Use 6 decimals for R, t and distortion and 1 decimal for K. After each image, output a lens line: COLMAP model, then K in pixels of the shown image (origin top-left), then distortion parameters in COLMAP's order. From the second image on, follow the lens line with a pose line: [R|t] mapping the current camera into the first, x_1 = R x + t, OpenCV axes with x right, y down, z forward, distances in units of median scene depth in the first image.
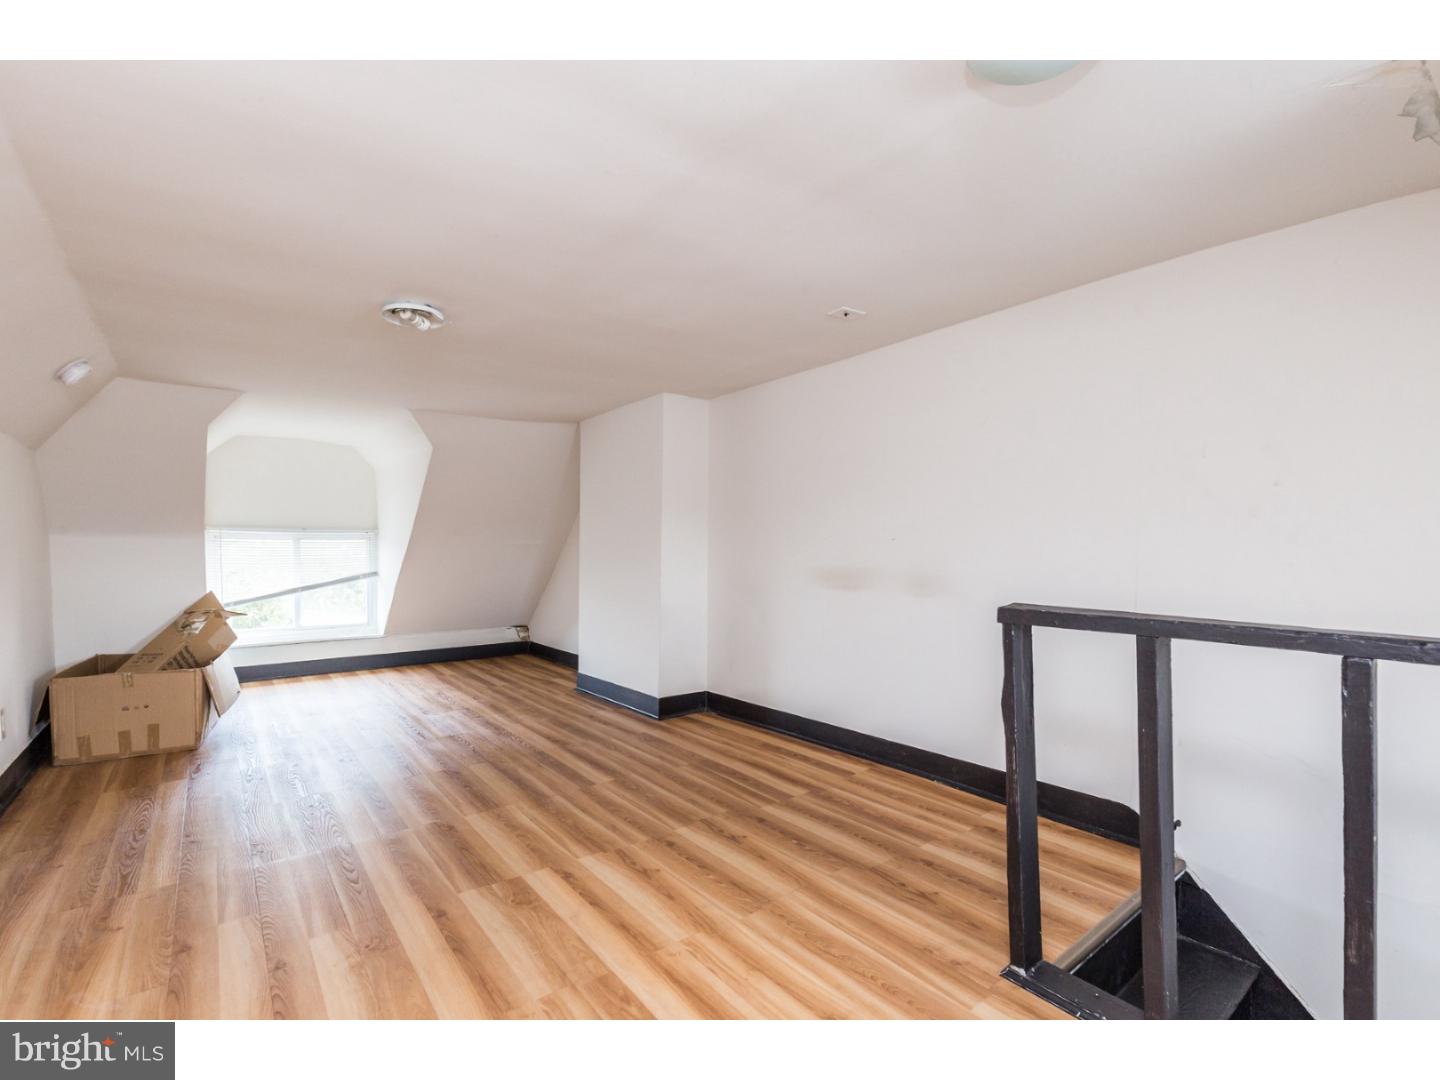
lens RADIAL K [[665.1, 0, 711.3], [0, 665.1, 546.5], [0, 0, 1]] dist [0.001041, -0.000645]
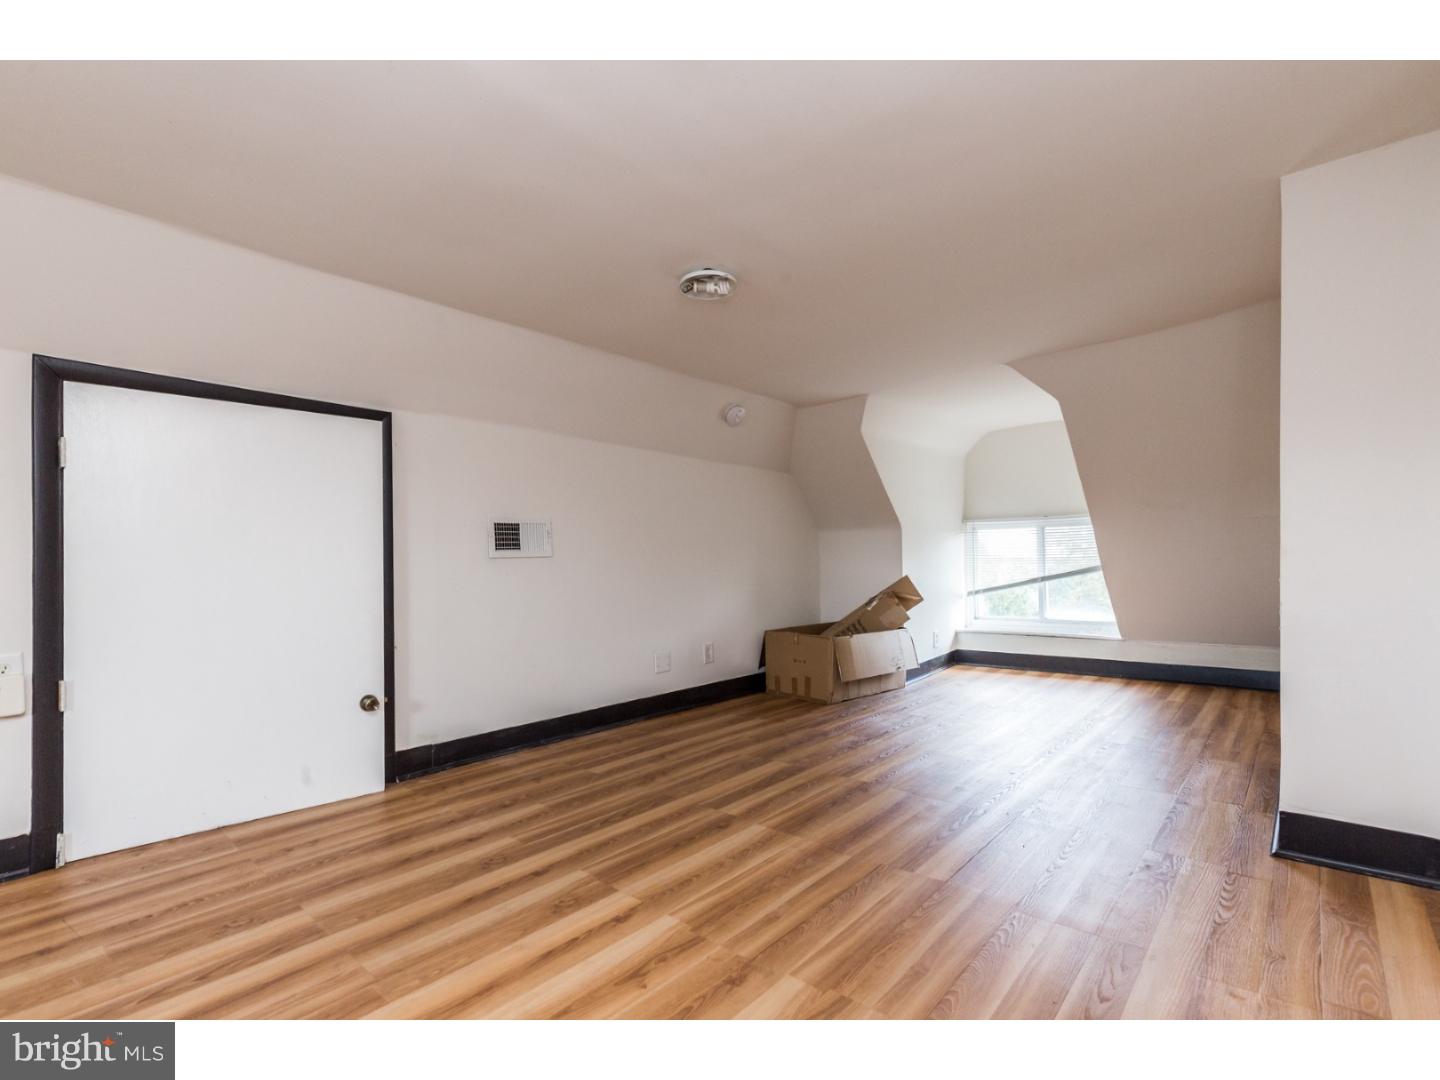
lens RADIAL K [[665.1, 0, 715.7], [0, 665.1, 544.9], [0, 0, 1]] dist [0.001041, -0.000645]
pose [[0.208372, -0.025083, -0.977728, 0.364117], [0.022358, 0.999532, -0.020877, 0.041338], [0.977794, -0.017510, 0.208836, 0.582719]]
